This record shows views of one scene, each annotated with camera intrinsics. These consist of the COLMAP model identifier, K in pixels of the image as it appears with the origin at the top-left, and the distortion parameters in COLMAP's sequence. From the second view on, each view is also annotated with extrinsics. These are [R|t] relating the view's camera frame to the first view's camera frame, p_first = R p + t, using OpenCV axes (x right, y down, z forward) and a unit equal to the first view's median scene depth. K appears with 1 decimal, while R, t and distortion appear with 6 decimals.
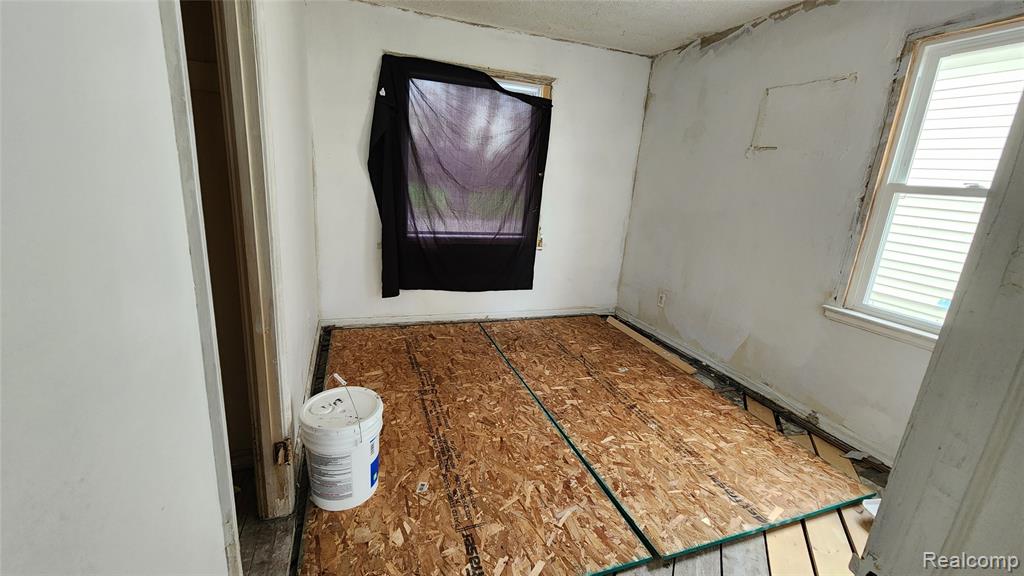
lens RADIAL K [[420.9, 0, 507.5], [0, 420.9, 285.0], [0, 0, 1]] dist [0.001608, 0.000413]
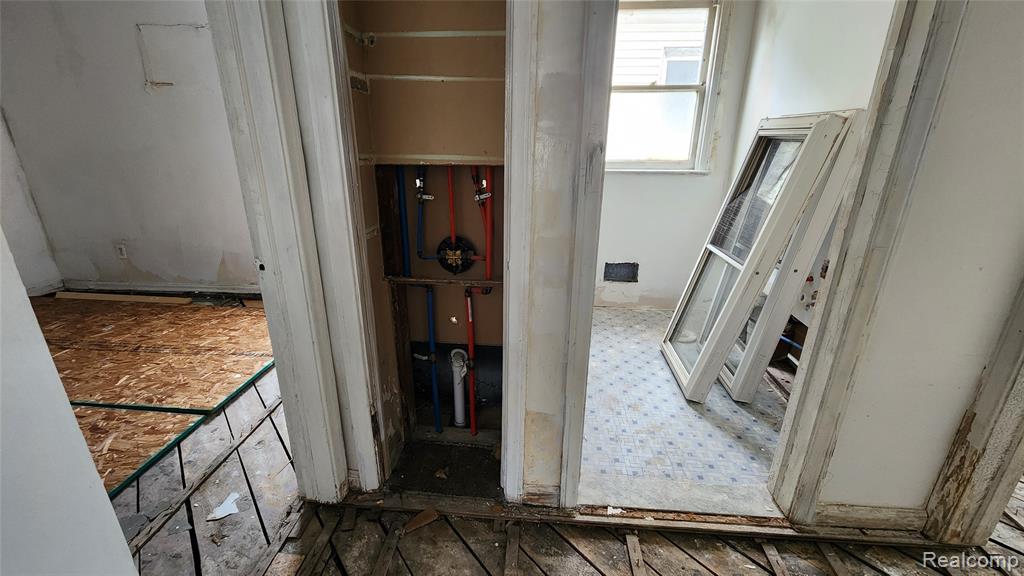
lens RADIAL K [[420.9, 0, 511.6], [0, 420.9, 290.1], [0, 0, 1]] dist [0.001608, 0.000413]
pose [[0.417949, -0.359633, 0.834256, -0.134467], [0.247726, 0.928624, 0.276207, 0.111620], [-0.874043, 0.091226, 0.477208, -0.314079]]
